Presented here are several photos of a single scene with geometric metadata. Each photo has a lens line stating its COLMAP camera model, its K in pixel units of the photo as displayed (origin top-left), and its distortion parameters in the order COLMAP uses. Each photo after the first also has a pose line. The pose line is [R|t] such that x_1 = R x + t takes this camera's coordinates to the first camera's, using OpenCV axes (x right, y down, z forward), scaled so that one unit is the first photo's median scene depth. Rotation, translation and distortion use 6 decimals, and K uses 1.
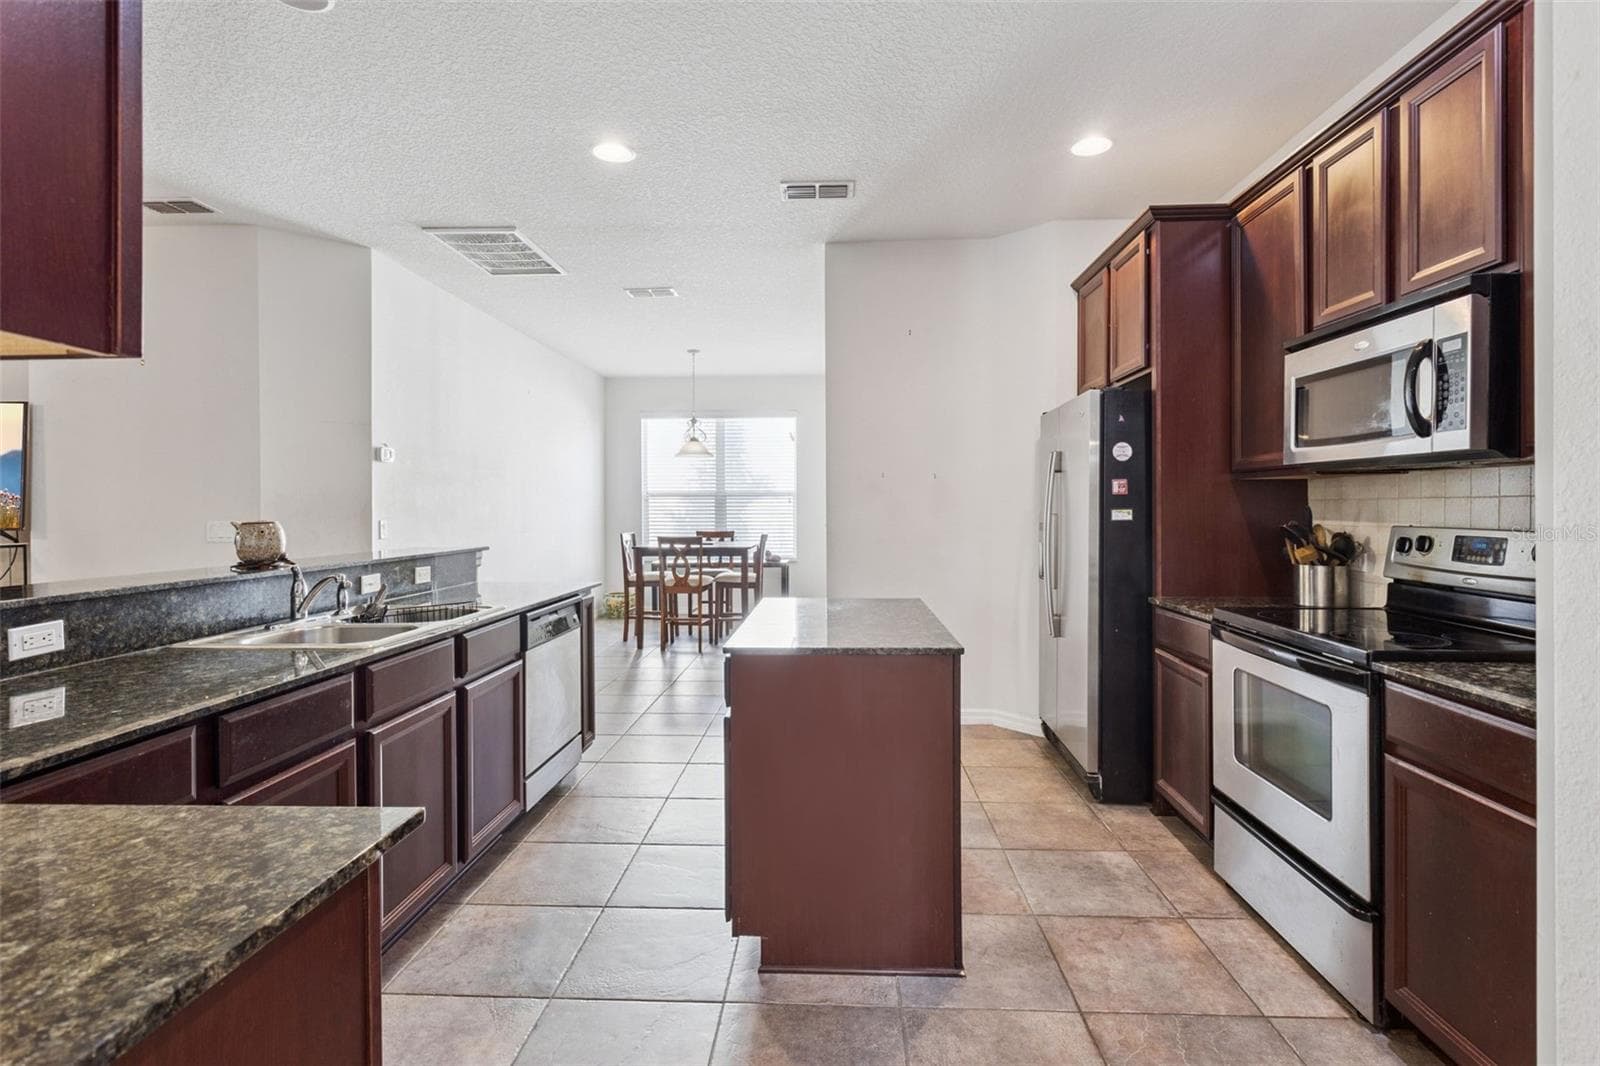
lens RADIAL K [[771.4, 0, 812.7], [0, 771.4, 517.2], [0, 0, 1]] dist [0.009148, -0.001233]
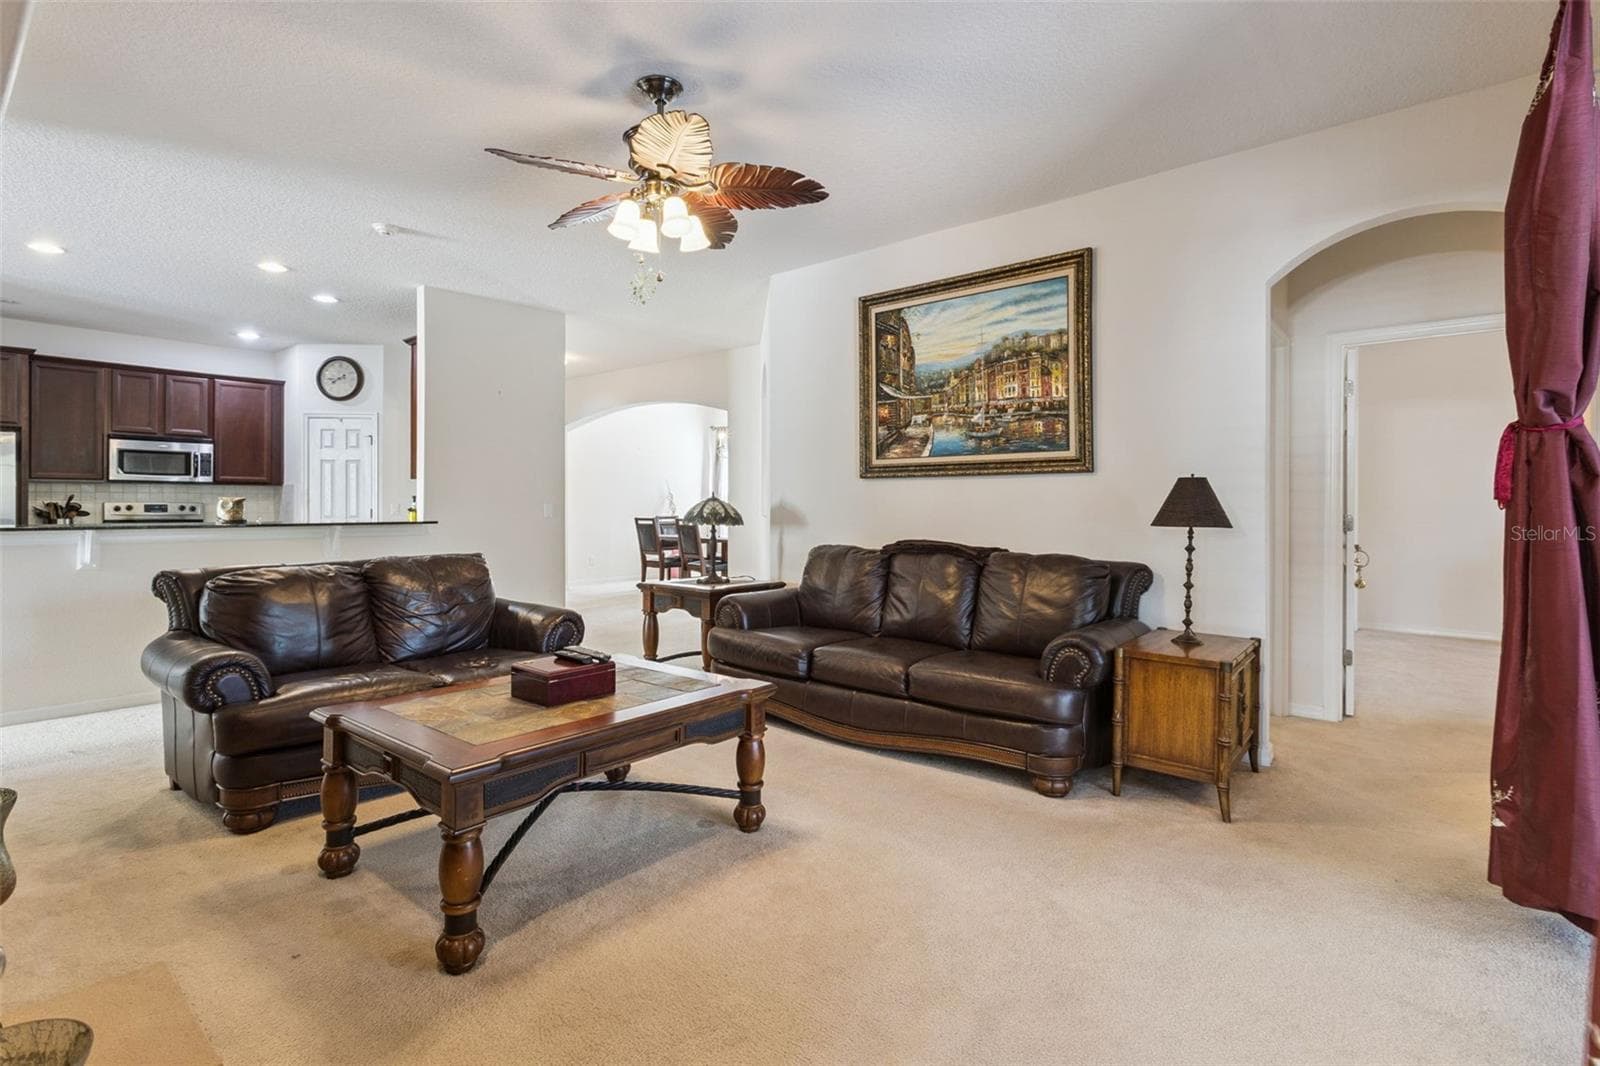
lens RADIAL K [[771.4, 0, 787.5], [0, 771.4, 507.1], [0, 0, 1]] dist [0.009148, -0.001233]
pose [[-0.773466, 0.000584, 0.633837, -2.432147], [0.007715, 0.999934, 0.008493, 0.020476], [-0.633791, 0.011459, -0.773420, 1.333141]]
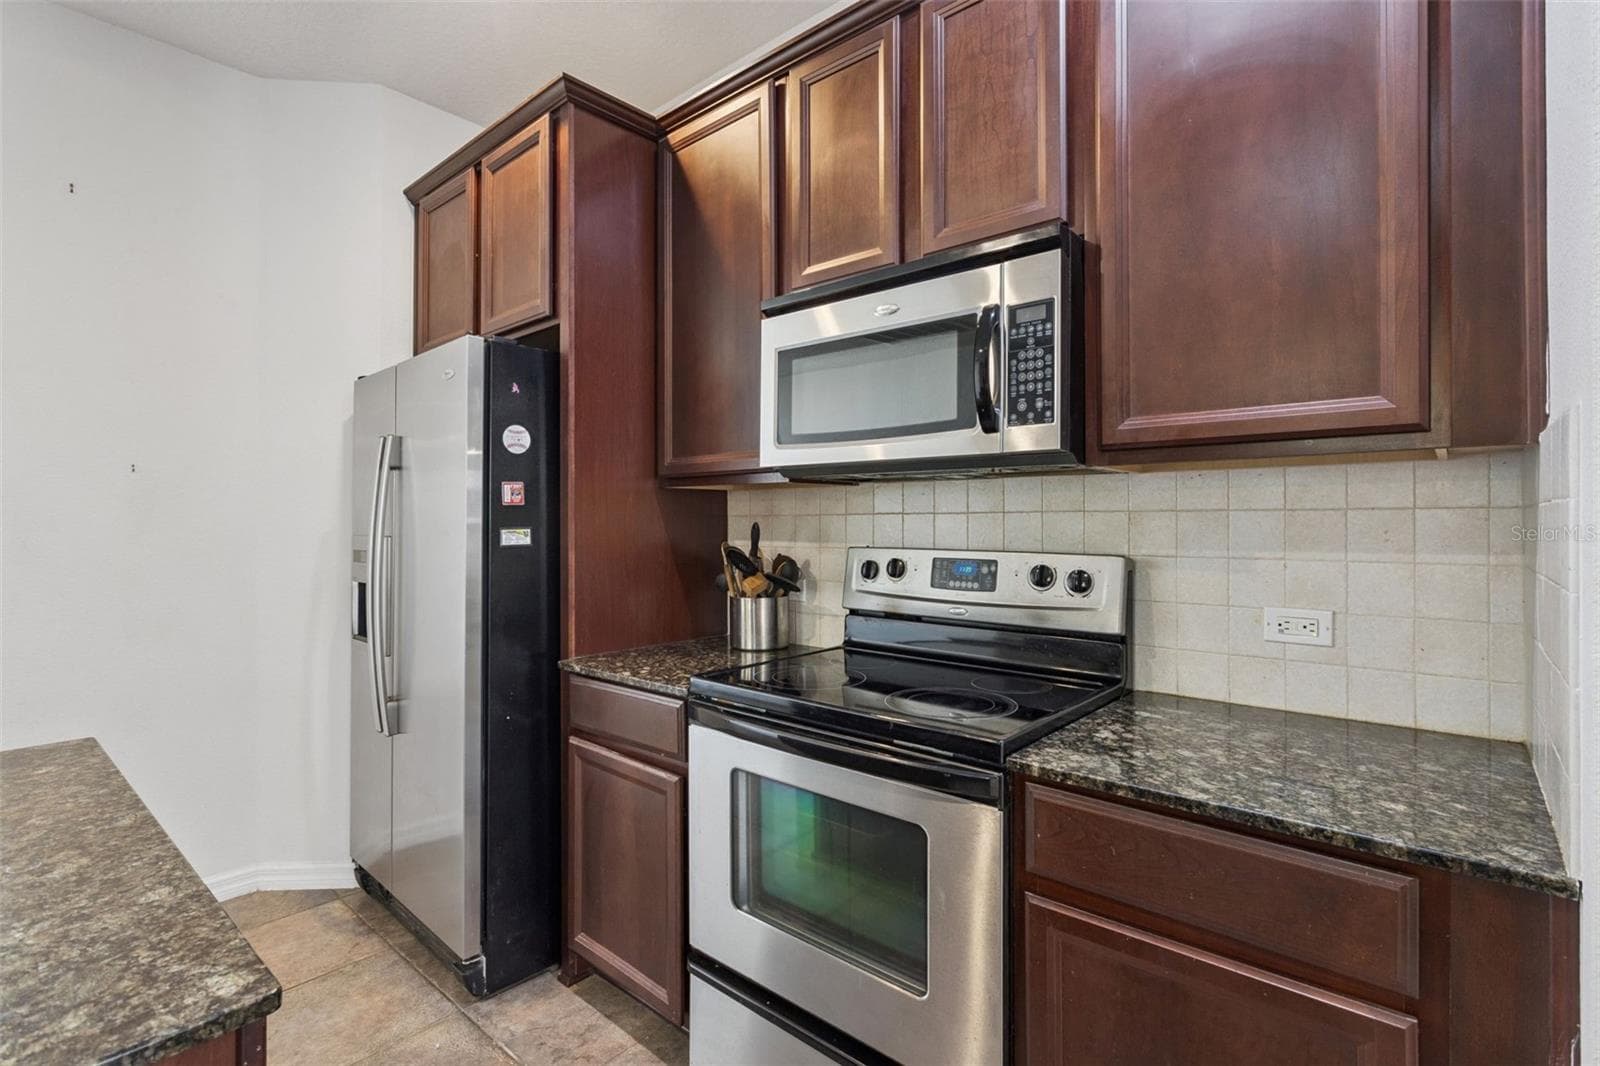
lens RADIAL K [[771.4, 0, 775.3], [0, 771.4, 519.4], [0, 0, 1]] dist [0.009148, -0.001233]
pose [[0.647879, -0.003161, 0.761737, 0.051447], [0.013939, 0.999873, -0.007706, -0.010665], [-0.761616, 0.015611, 0.647841, 0.432094]]
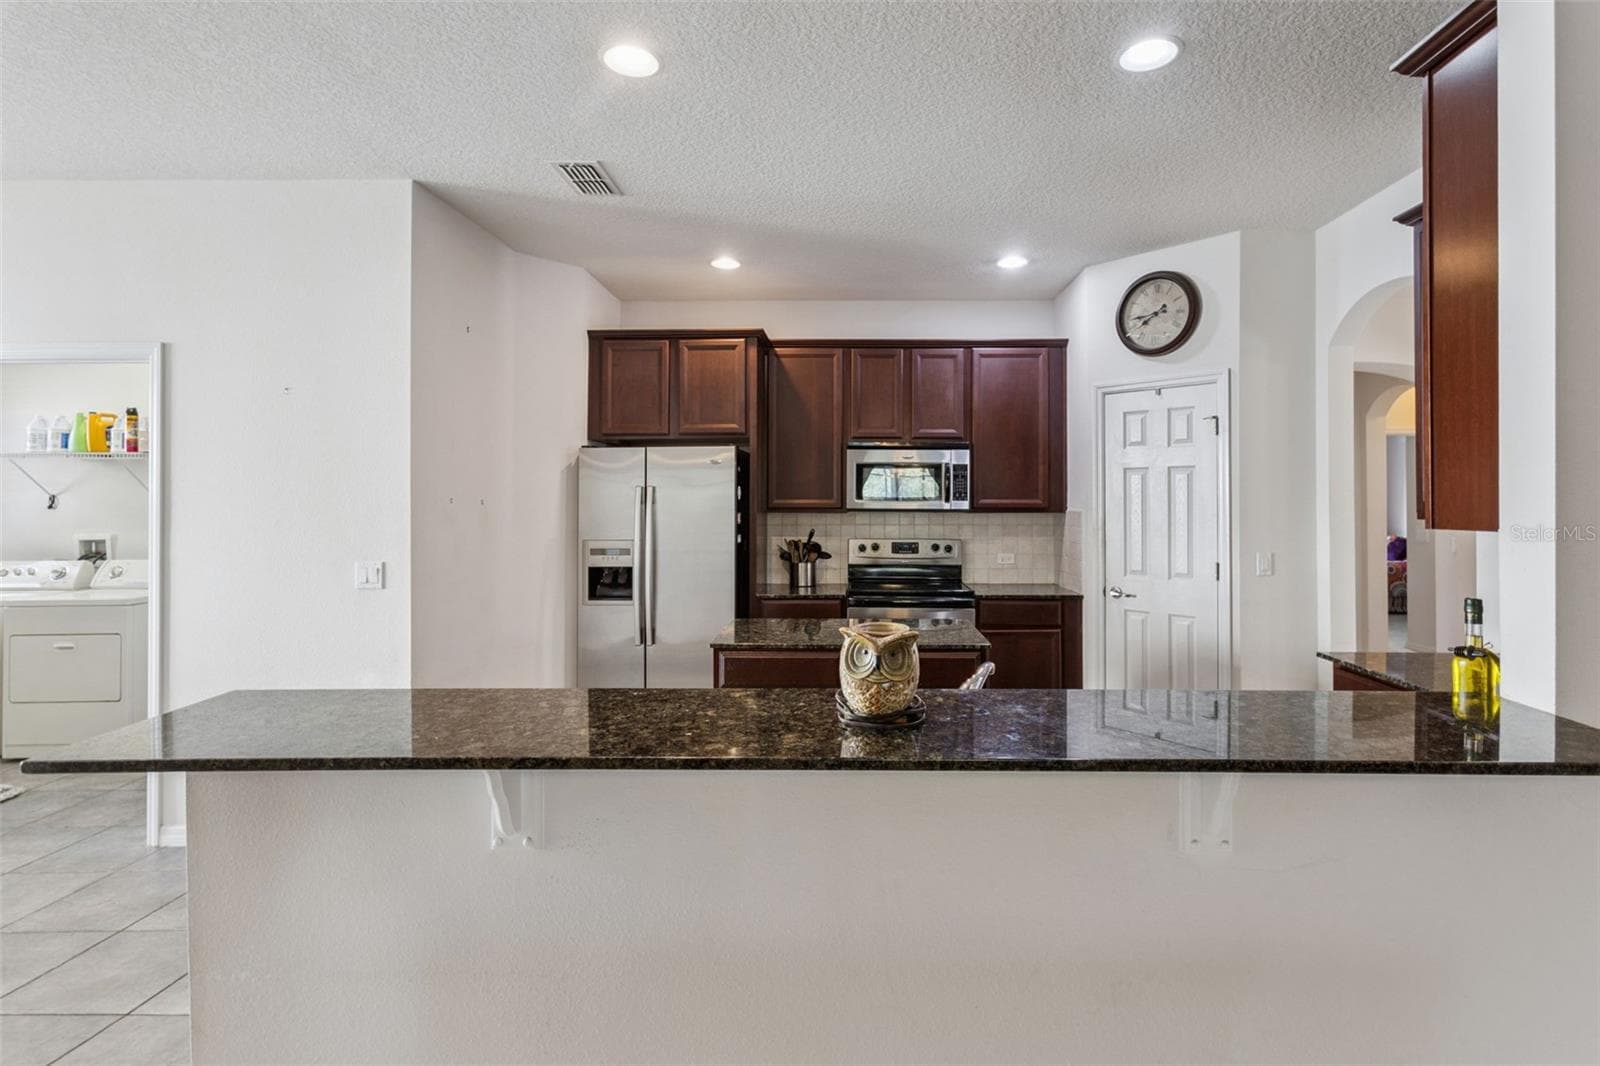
lens RADIAL K [[771.4, 0, 847.7], [0, 771.4, 488.0], [0, 0, 1]] dist [0.009148, -0.001233]
pose [[-0.021369, 0.019448, 0.999582, -1.025154], [0.011131, 0.999753, -0.019213, -0.067353], [-0.999710, 0.010715, -0.021580, 0.869160]]
